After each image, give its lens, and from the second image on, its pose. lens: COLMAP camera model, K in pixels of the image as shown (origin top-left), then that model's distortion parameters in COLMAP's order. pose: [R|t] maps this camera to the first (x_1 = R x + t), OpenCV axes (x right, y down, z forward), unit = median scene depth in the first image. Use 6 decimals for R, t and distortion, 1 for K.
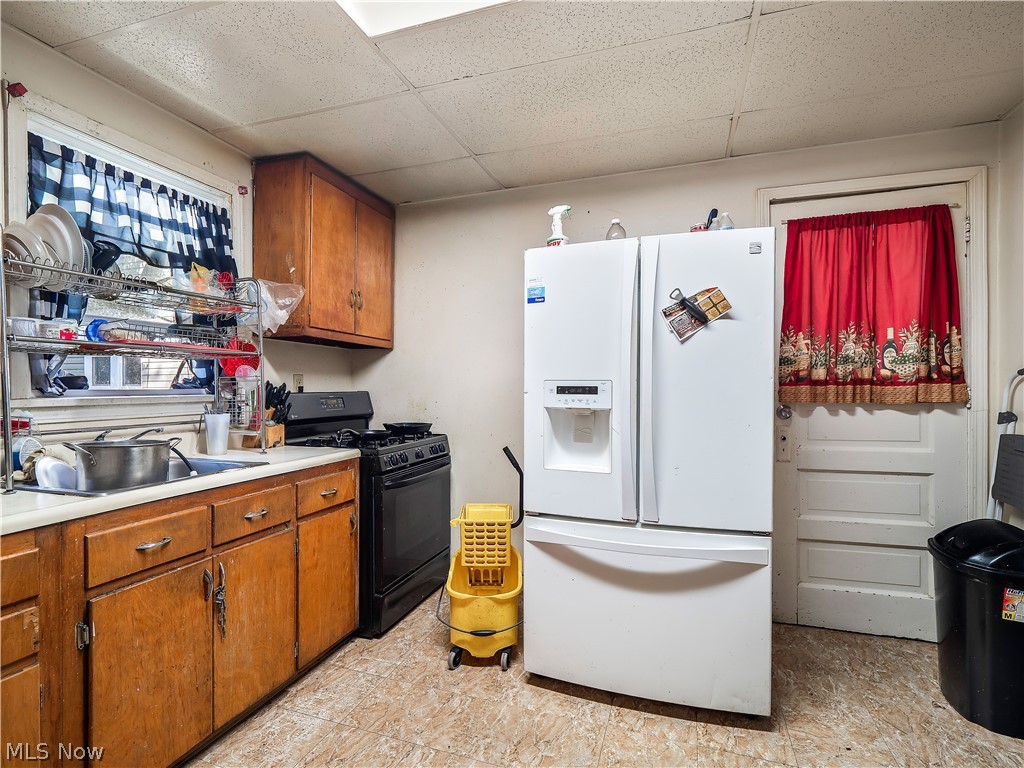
lens RADIAL K [[502.6, 0, 510.6], [0, 502.6, 400.2], [0, 0, 1]] dist [0.006194, -0.007110]
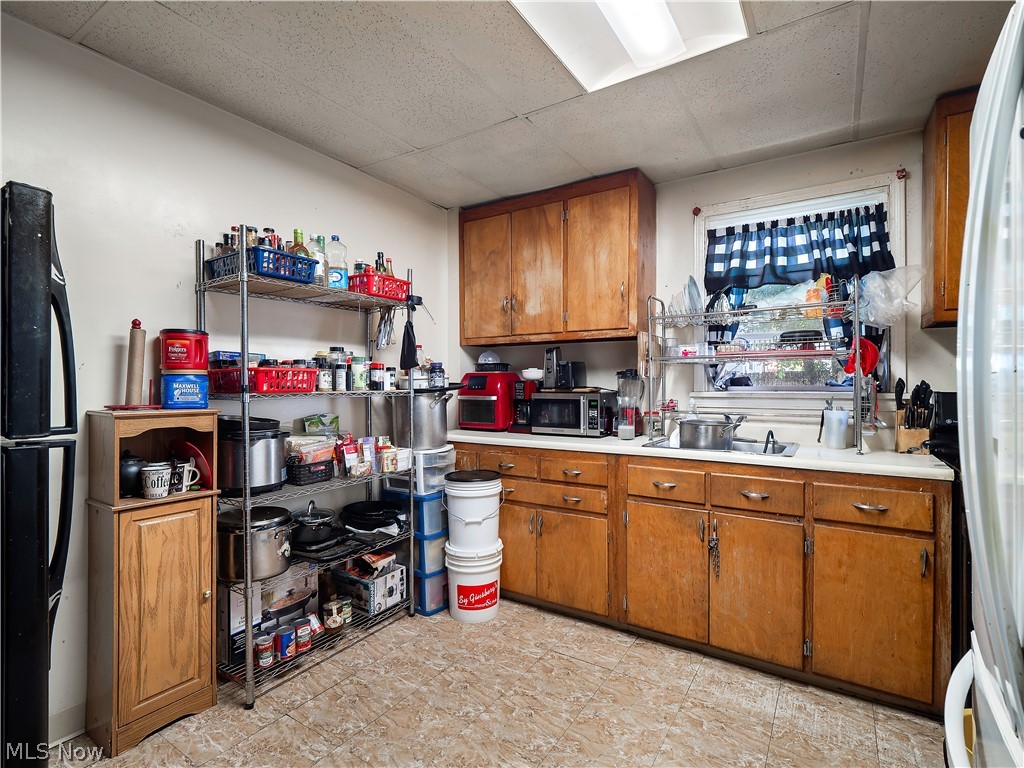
lens RADIAL K [[502.6, 0, 509.1], [0, 502.6, 385.6], [0, 0, 1]] dist [0.006194, -0.007110]
pose [[-0.243145, 0.006504, -0.969968, 0.782209], [-0.024073, 0.999629, 0.012737, -0.027030], [0.969691, 0.026447, -0.242898, 0.751836]]
